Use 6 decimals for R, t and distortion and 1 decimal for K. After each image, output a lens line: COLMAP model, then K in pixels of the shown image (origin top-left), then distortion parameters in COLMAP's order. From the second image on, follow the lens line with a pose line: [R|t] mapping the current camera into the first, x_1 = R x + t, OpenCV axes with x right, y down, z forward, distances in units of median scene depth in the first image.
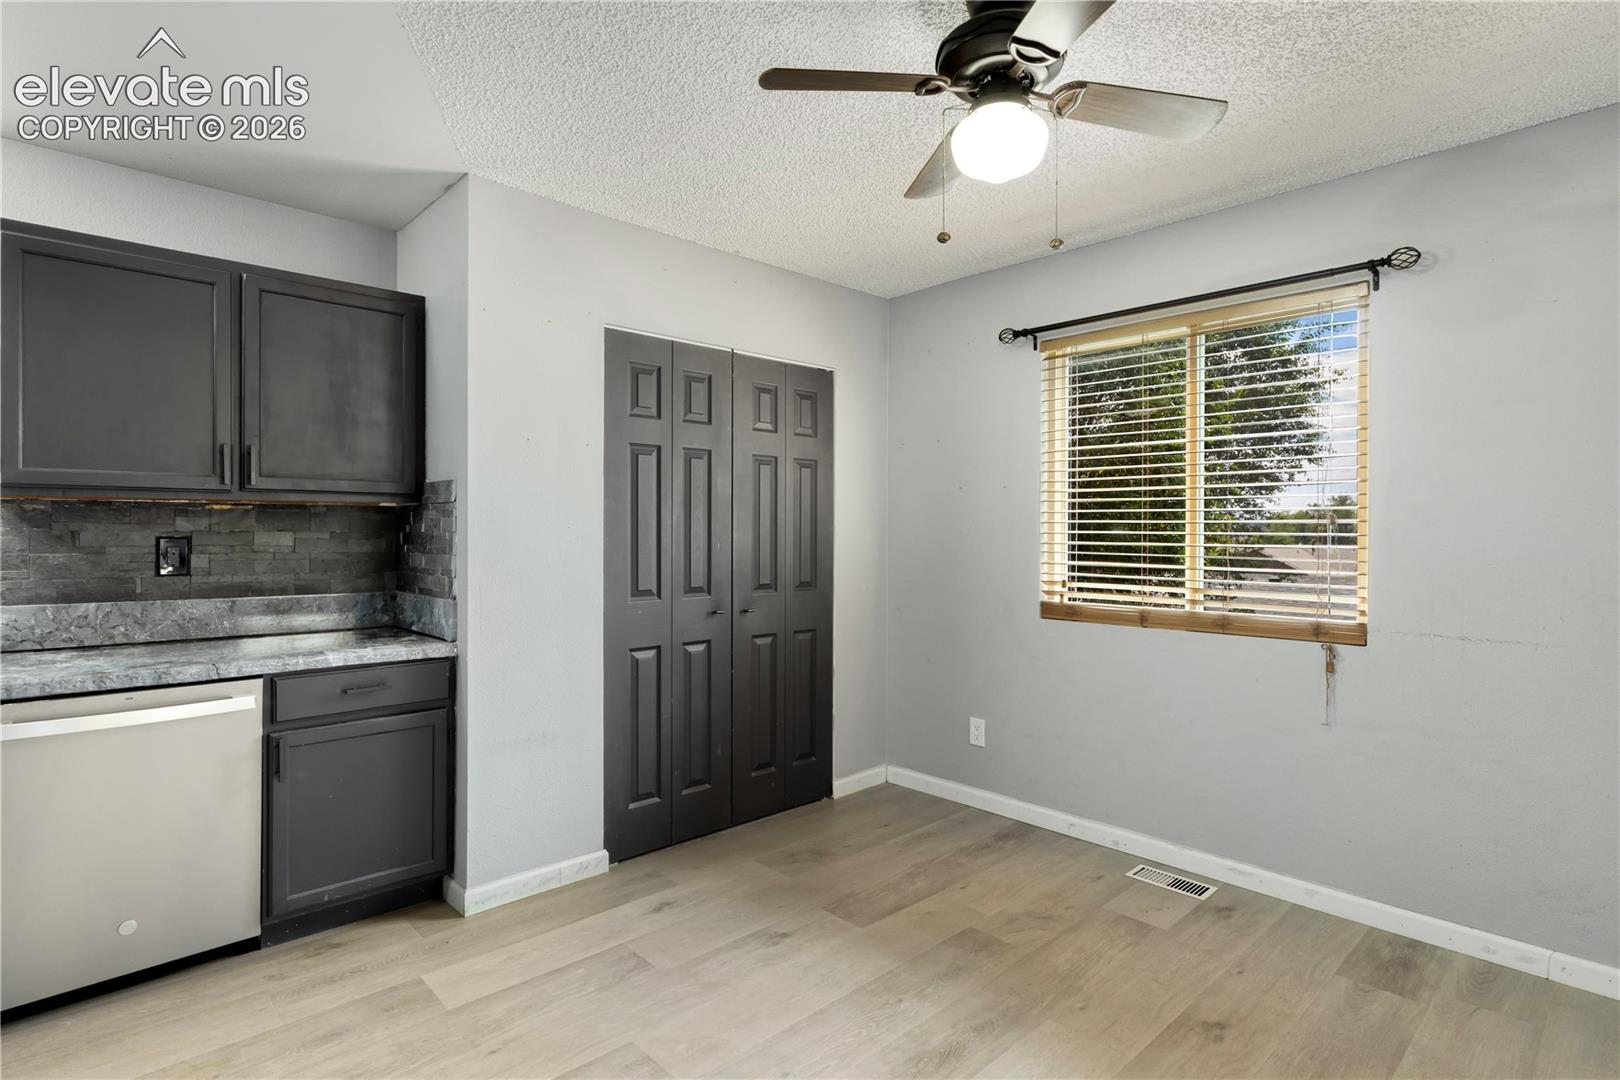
lens RADIAL K [[815.3, 0, 813.1], [0, 815.3, 529.6], [0, 0, 1]] dist [-0.002320, -0.000363]
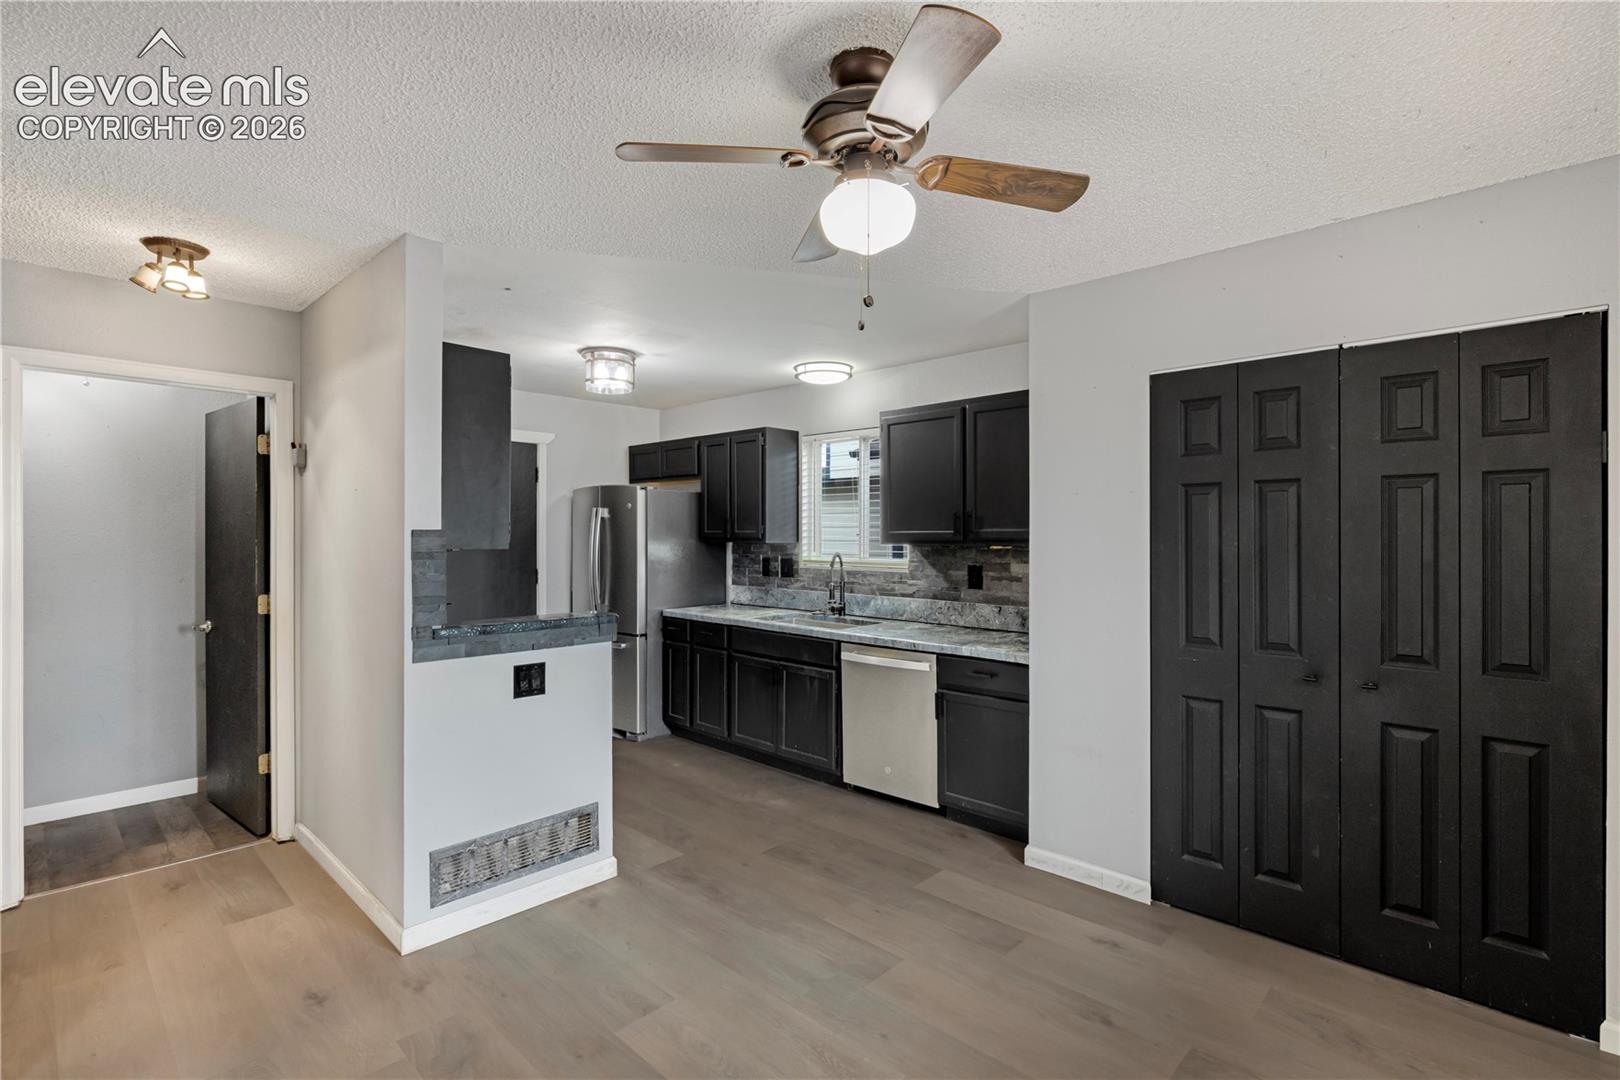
lens RADIAL K [[751.7, 0, 810.0], [0, 751.7, 540.0], [0, 0, 1]] dist [-0.000749, -0.000115]
pose [[0.055443, 0.001639, -0.998460, 0.733206], [0.003089, 0.999994, 0.001813, -0.047314], [0.998457, -0.003185, 0.055438, 0.570162]]
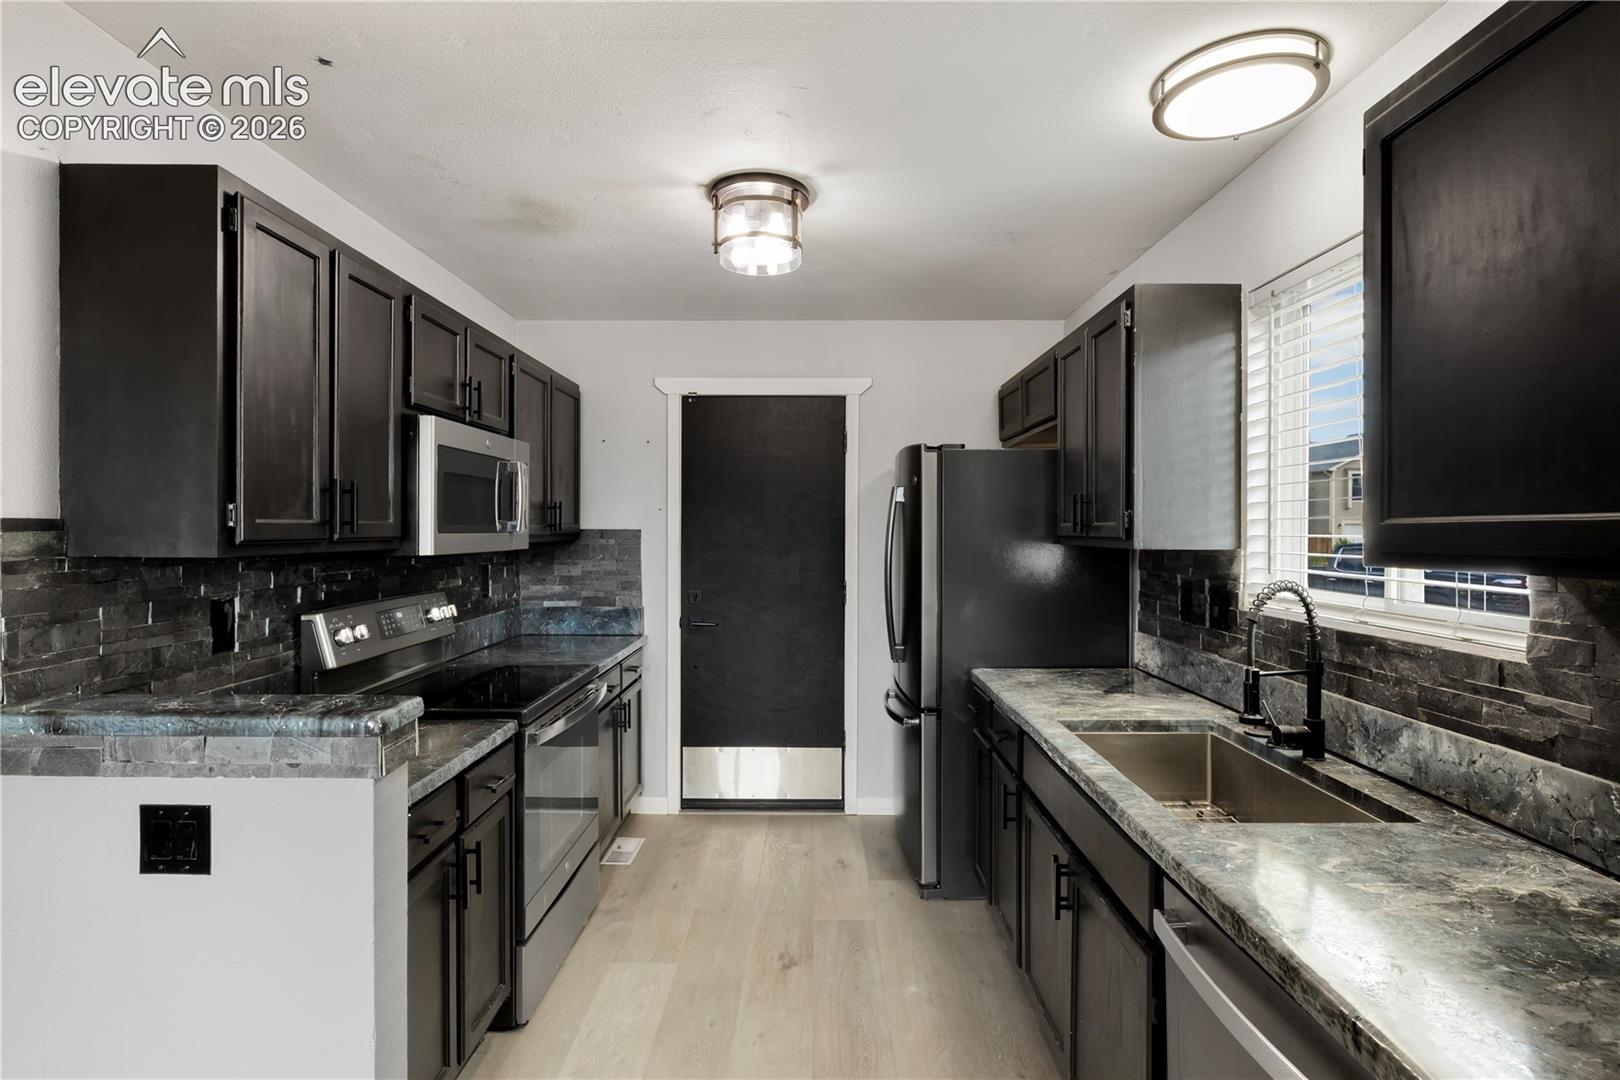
lens RADIAL K [[792.5, 0, 812.1], [0, 792.5, 533.4], [0, 0, 1]] dist [-0.000200, 0.000270]
pose [[-0.690423, -0.003142, -0.723399, -0.236361], [-0.002453, 0.999995, -0.002003, -0.052194], [0.723402, 0.000392, -0.690427, 0.895190]]
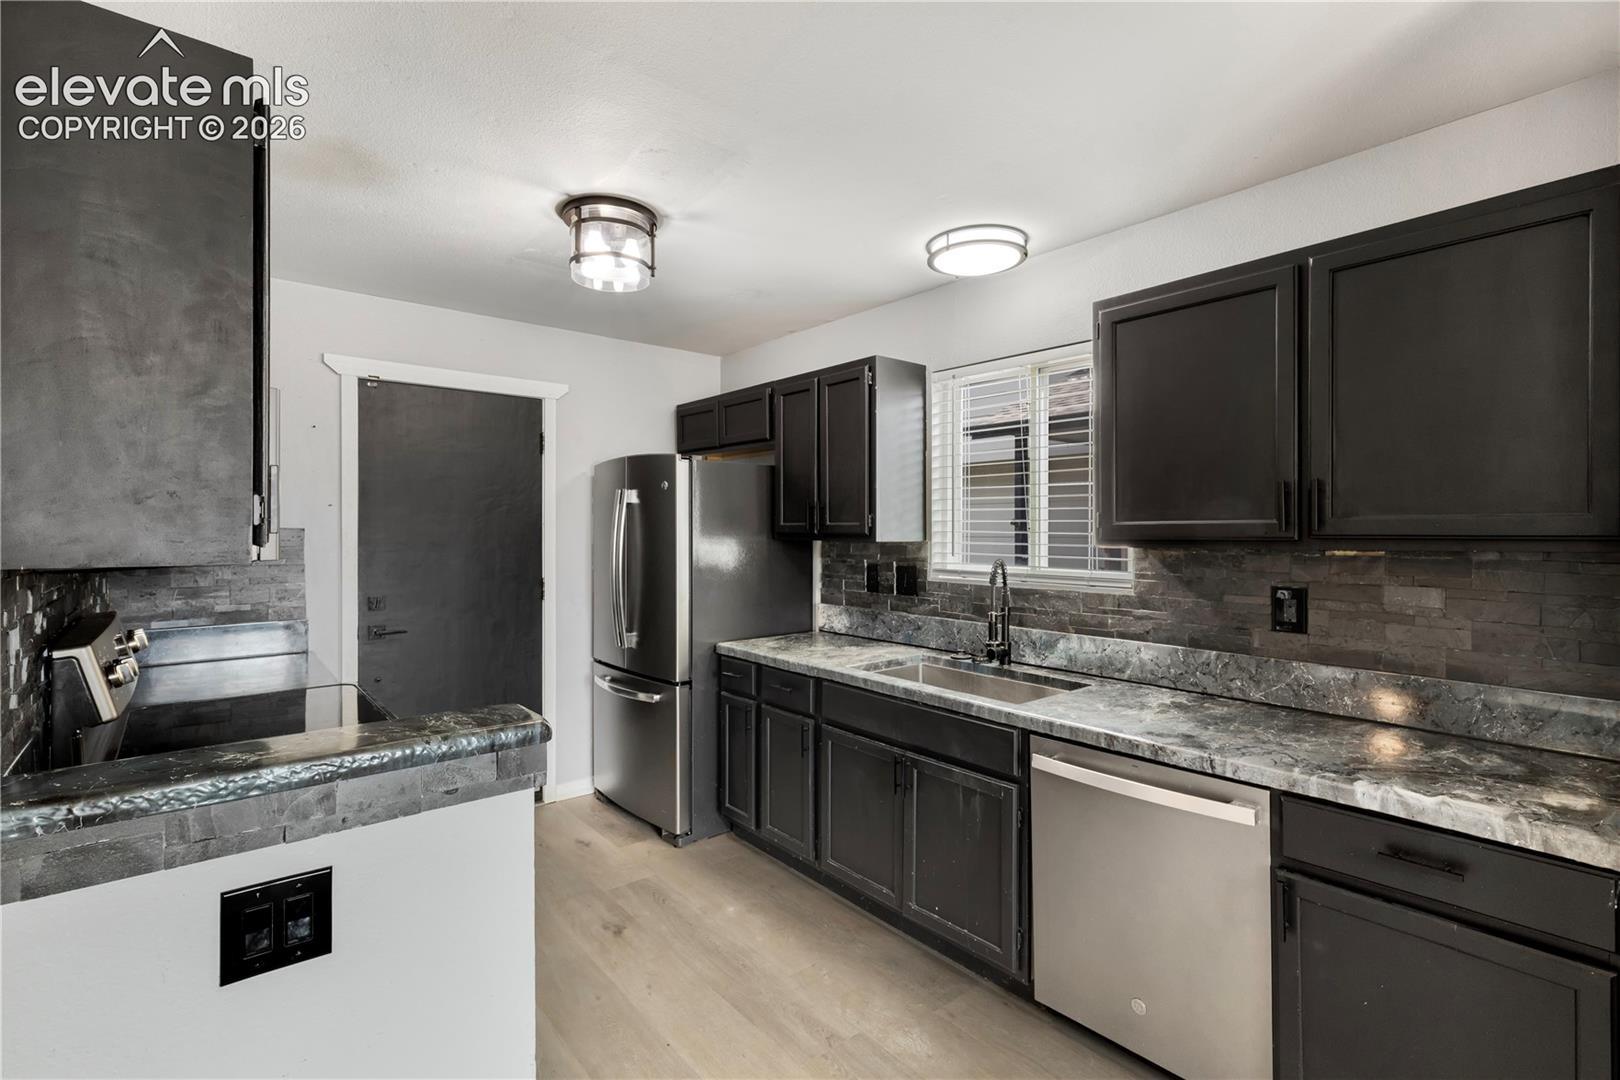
lens RADIAL K [[741.0, 0, 808.5], [0, 741.0, 530.9], [0, 0, 1]] dist [0.004200, 0.000611]
pose [[-0.061065, -0.003393, -0.998128, 0.035908], [0.003623, 0.999987, -0.003621, -0.050178], [0.998127, -0.003837, -0.061052, 0.531972]]
